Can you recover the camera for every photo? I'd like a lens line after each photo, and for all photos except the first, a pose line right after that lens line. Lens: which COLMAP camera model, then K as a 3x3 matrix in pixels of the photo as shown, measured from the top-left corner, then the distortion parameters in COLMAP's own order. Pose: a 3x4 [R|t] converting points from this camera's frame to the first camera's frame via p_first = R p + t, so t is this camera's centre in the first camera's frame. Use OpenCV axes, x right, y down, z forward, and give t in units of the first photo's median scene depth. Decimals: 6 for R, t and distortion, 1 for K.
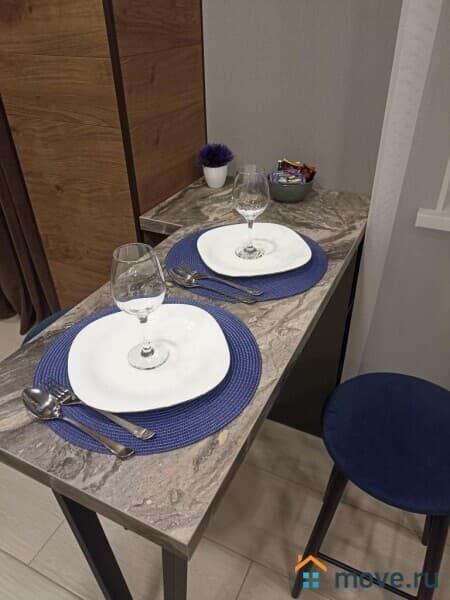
lens RADIAL K [[442.1, 0, 227.1], [0, 442.1, 300.4], [0, 0, 1]] dist [0.039501, -0.036110]
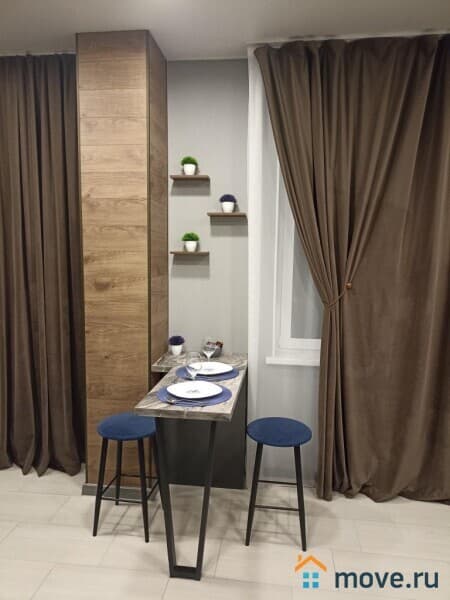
lens RADIAL K [[442.1, 0, 227.1], [0, 442.1, 300.4], [0, 0, 1]] dist [0.039501, -0.036110]
pose [[0.943464, -0.007045, 0.331399, -0.562009], [0.161529, 0.882805, -0.441093, 0.551899], [-0.289454, 0.469686, 0.834033, -1.087406]]
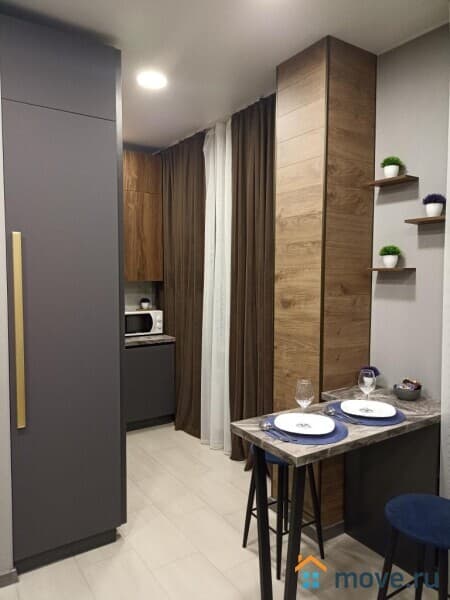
lens RADIAL K [[442.1, 0, 227.1], [0, 442.1, 300.4], [0, 0, 1]] dist [0.039501, -0.036110]
pose [[0.862384, 0.051377, -0.503641, 0.421520], [-0.299973, 0.853244, -0.426603, 0.438969], [0.407811, 0.518975, 0.751236, -0.898355]]
